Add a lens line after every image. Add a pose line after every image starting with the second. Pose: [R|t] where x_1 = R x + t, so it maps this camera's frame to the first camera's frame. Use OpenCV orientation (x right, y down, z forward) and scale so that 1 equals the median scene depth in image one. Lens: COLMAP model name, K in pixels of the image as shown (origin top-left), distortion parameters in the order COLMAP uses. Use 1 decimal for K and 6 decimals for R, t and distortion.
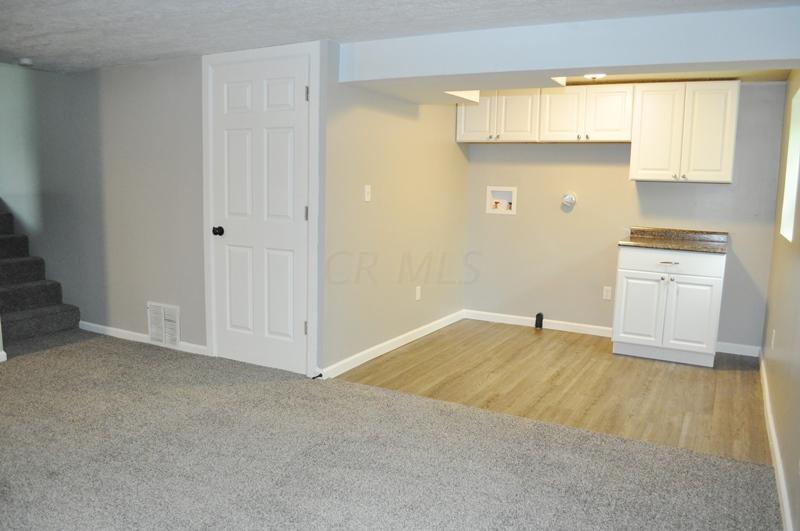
lens RADIAL K [[636.0, 0, 405.9], [0, 636.0, 270.4], [0, 0, 1]] dist [-0.075847, 0.007568]
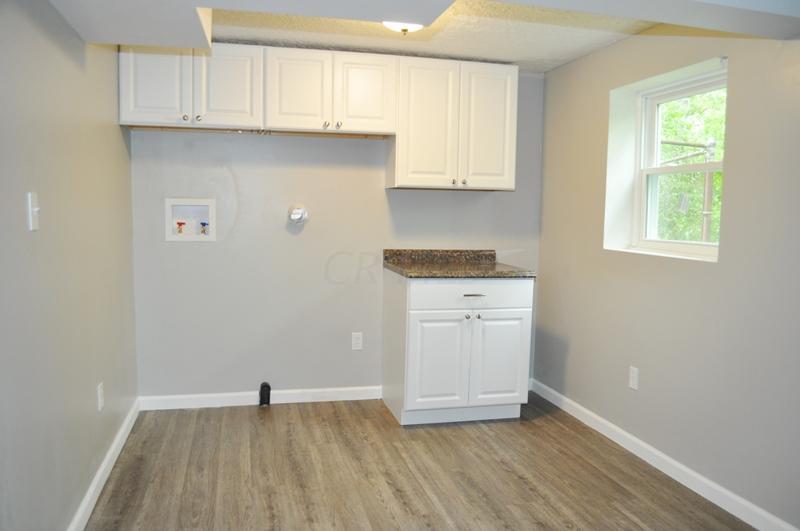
lens RADIAL K [[636.0, 0, 405.9], [0, 636.0, 270.4], [0, 0, 1]] dist [-0.075847, 0.007568]
pose [[0.737093, -0.078771, 0.671185, -0.145534], [0.094465, 0.995442, 0.013084, -0.056685], [-0.669156, 0.053759, 0.741174, 0.459744]]
